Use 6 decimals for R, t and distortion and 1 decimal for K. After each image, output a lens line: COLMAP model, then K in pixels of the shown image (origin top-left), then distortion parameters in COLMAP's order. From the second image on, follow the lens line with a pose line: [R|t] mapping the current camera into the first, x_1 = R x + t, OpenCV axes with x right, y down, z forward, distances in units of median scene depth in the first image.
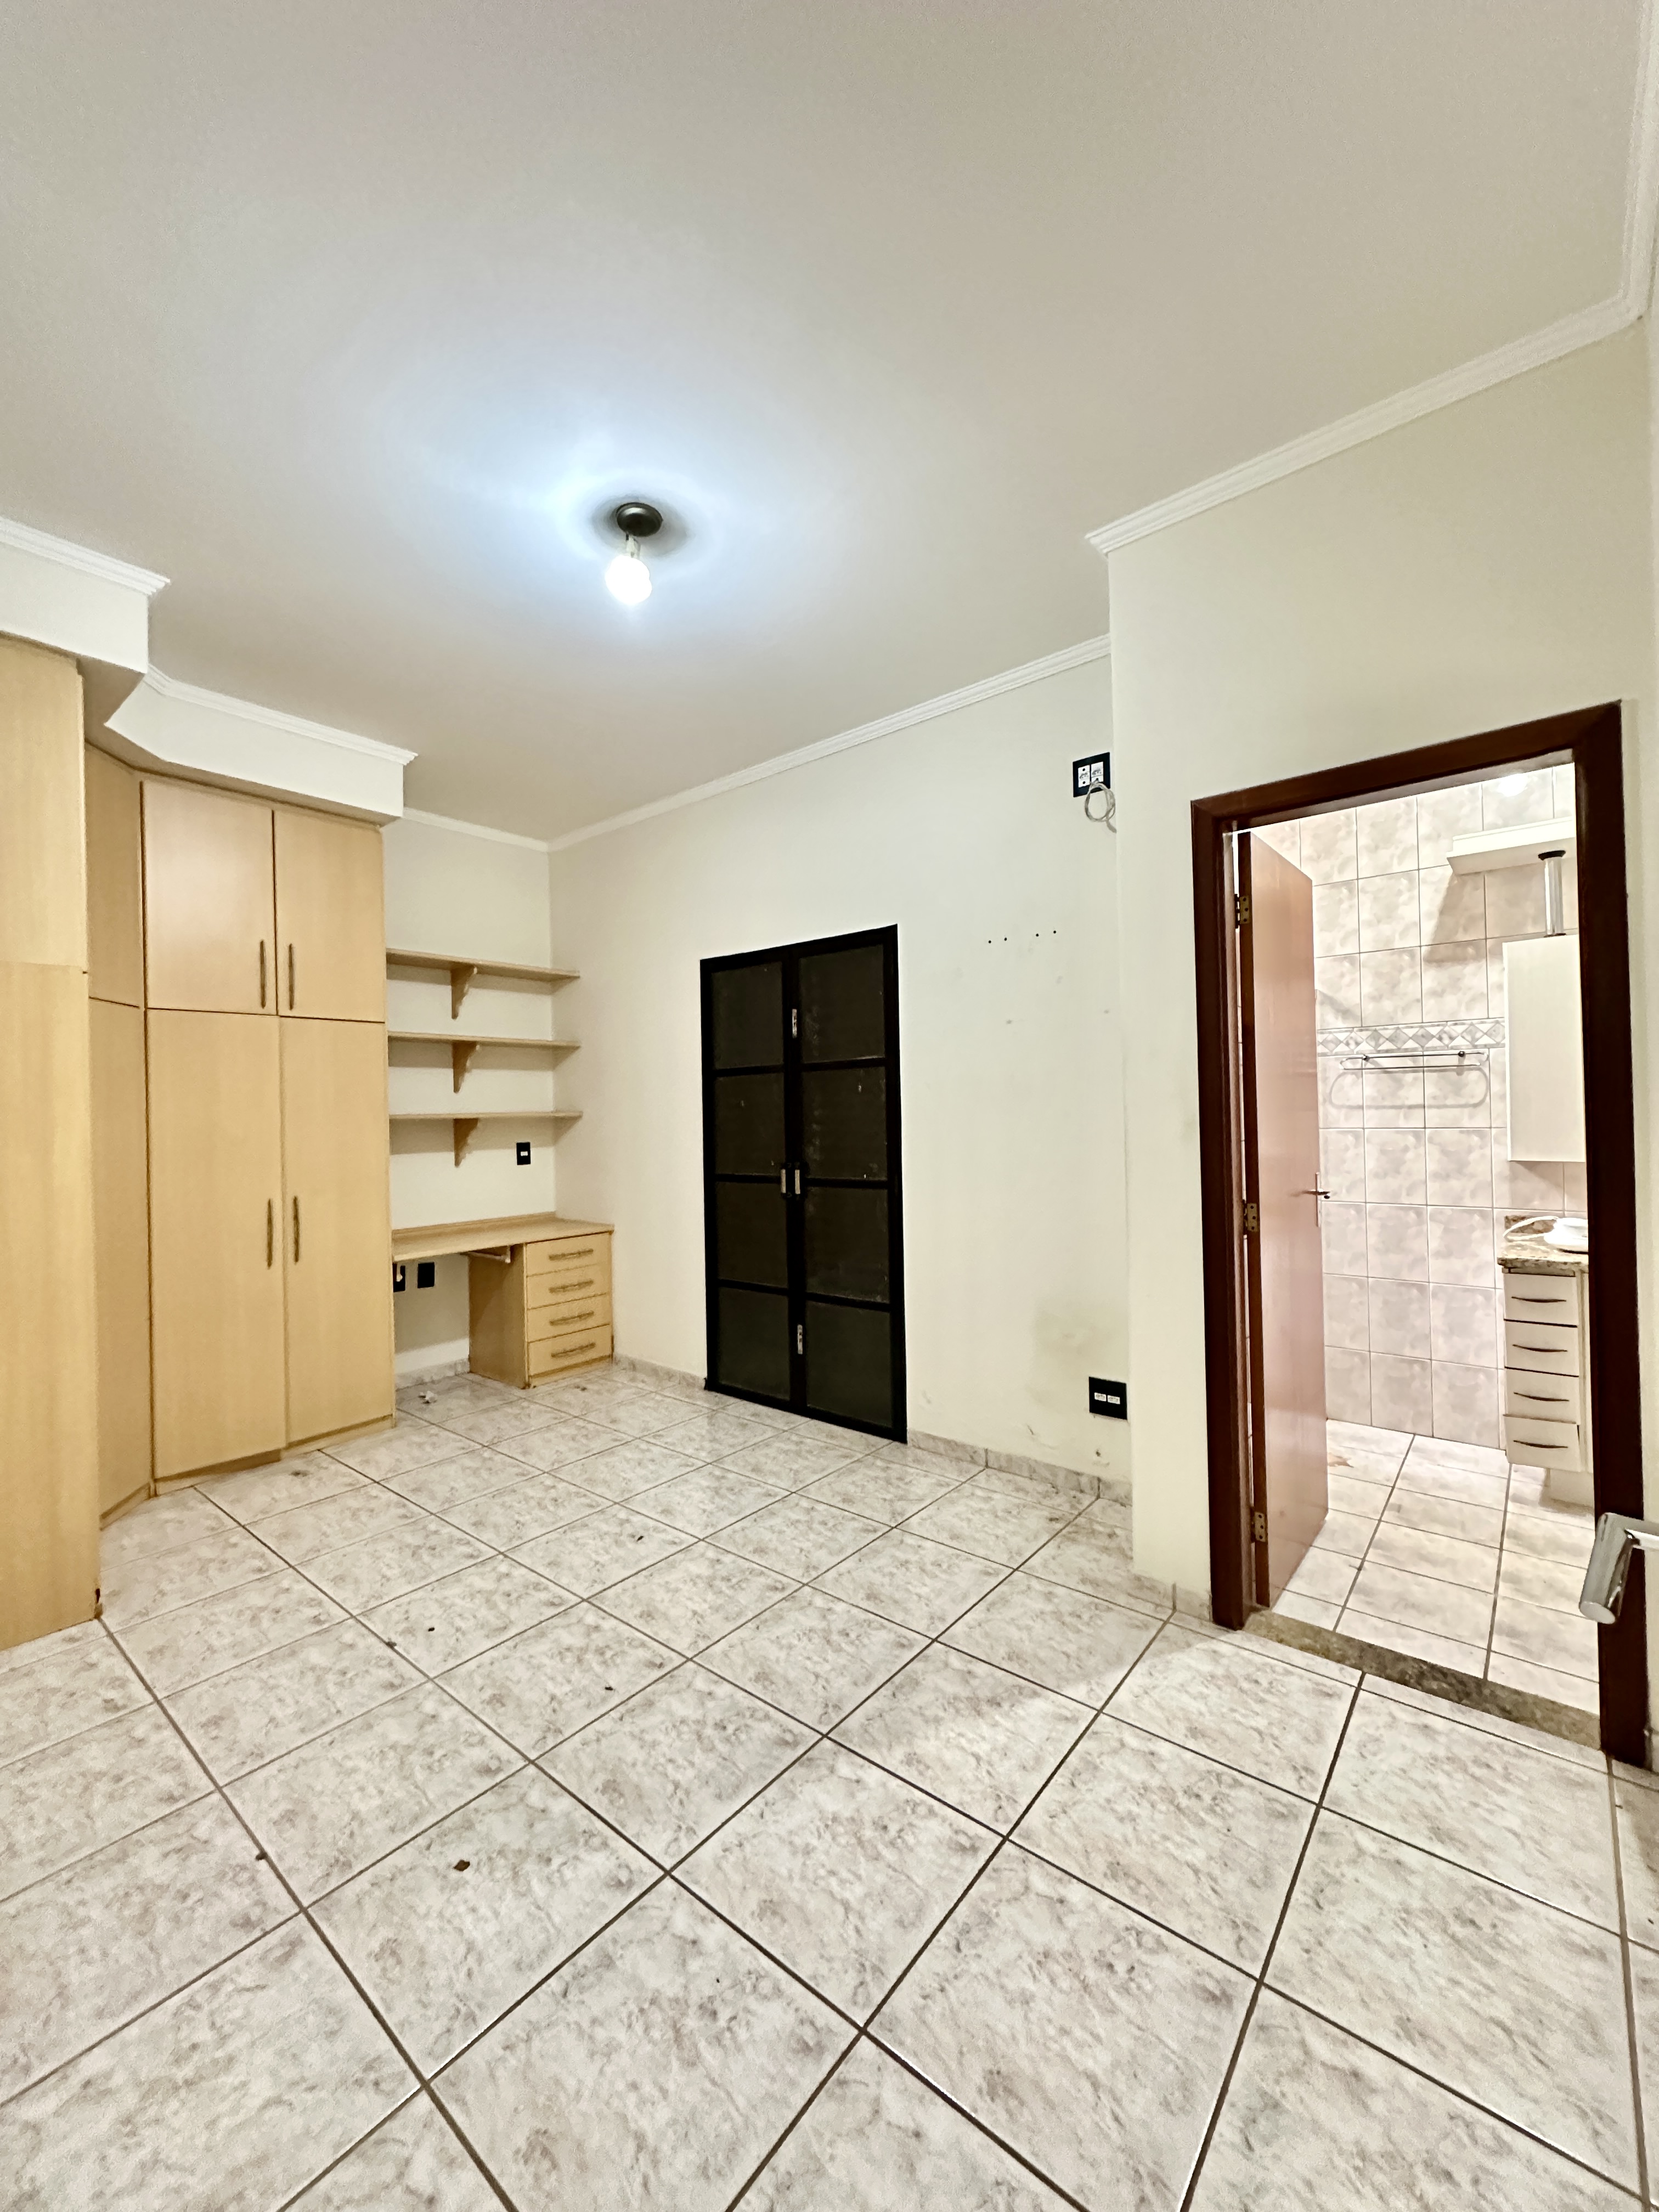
lens RADIAL K [[881.7, 0, 829.5], [0, 881.7, 1106.0], [0, 0, 1]] dist [-0.002437, 0.000448]
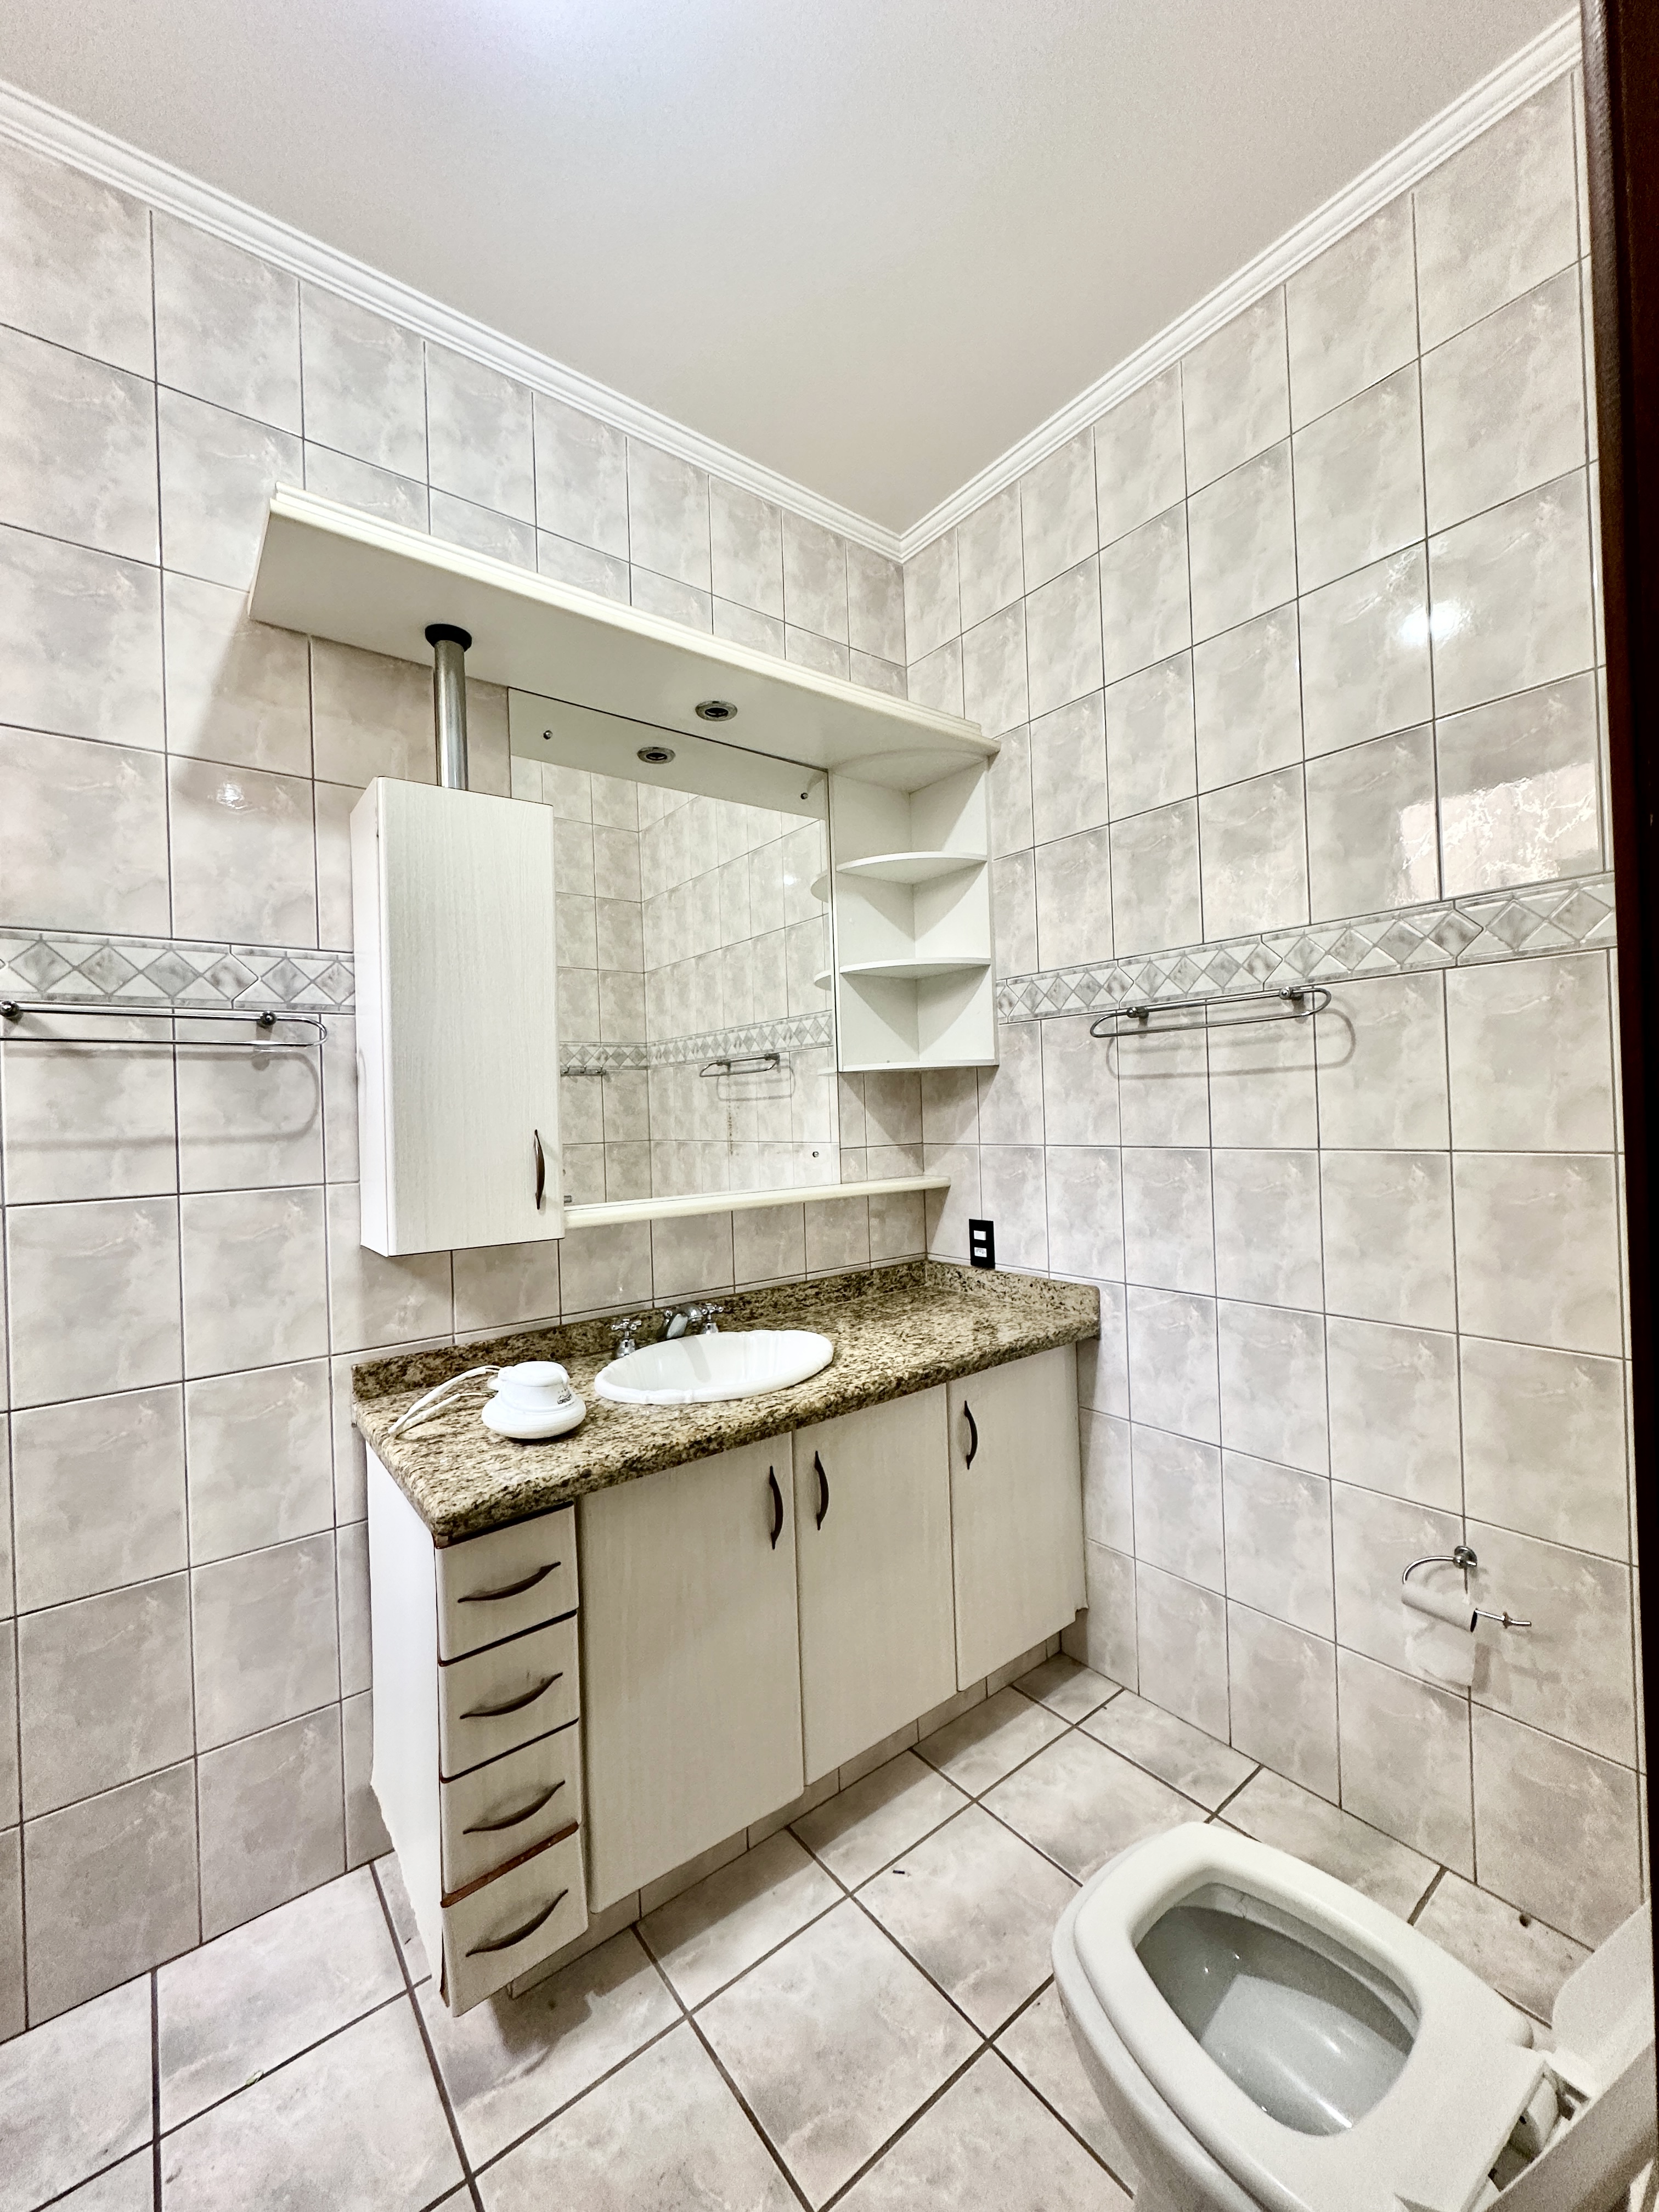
lens RADIAL K [[881.7, 0, 829.5], [0, 881.7, 1106.0], [0, 0, 1]] dist [-0.002437, 0.000448]
pose [[0.216093, 0.017678, 0.976213, 0.322784], [0.022484, 0.999481, -0.023077, 0.000291], [-0.976114, 0.026935, 0.215584, 0.584392]]
